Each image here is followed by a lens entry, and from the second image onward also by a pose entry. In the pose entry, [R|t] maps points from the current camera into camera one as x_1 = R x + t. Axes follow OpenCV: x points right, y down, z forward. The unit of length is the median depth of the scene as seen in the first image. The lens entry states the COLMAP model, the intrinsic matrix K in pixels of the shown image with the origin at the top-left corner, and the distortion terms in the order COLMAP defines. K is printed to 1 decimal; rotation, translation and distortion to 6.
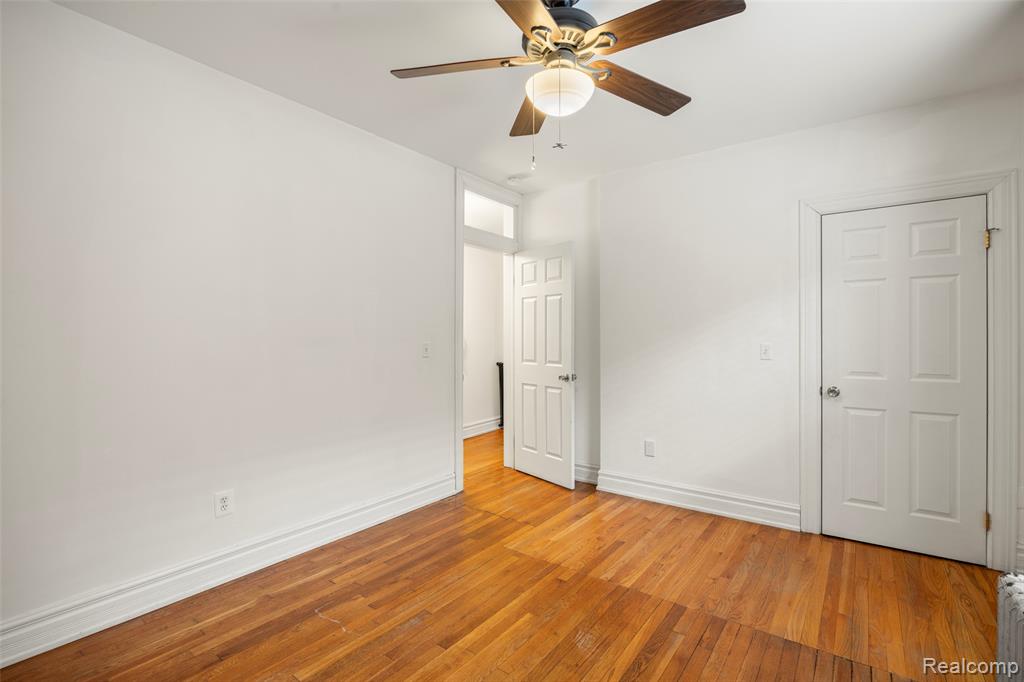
lens RADIAL K [[476.8, 0, 518.6], [0, 476.8, 337.5], [0, 0, 1]] dist [-0.017109, 0.000257]
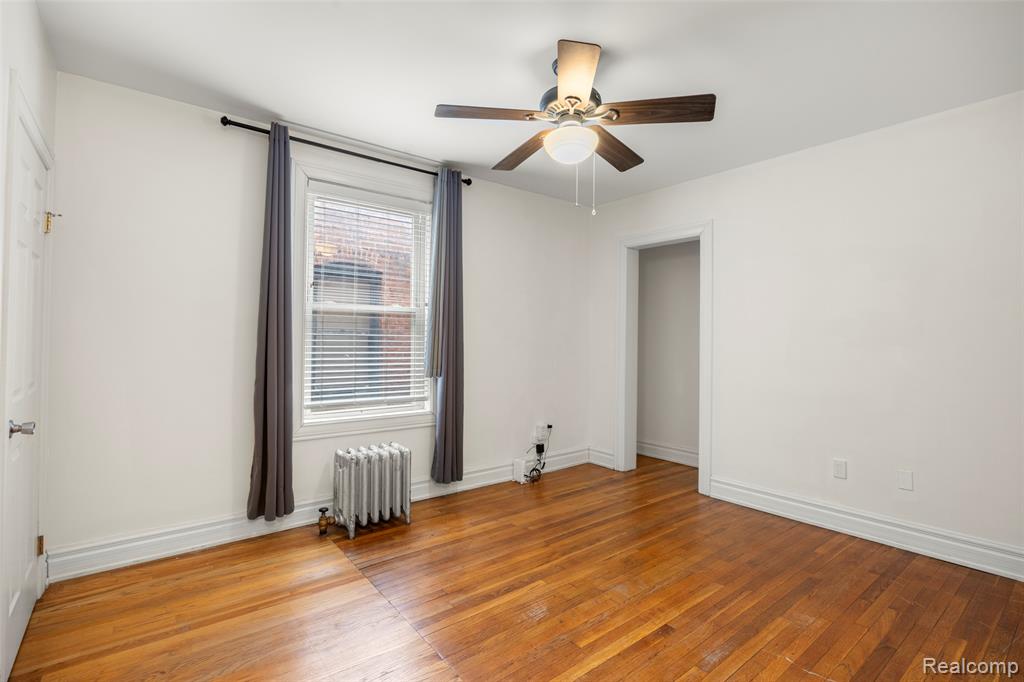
lens RADIAL K [[476.8, 0, 518.6], [0, 476.8, 337.5], [0, 0, 1]] dist [-0.017109, 0.000257]
pose [[-0.965019, -0.002820, 0.262164, -0.105399], [-0.007338, 0.999841, -0.016256, 0.016548], [-0.262076, -0.017611, -0.964886, 2.069316]]
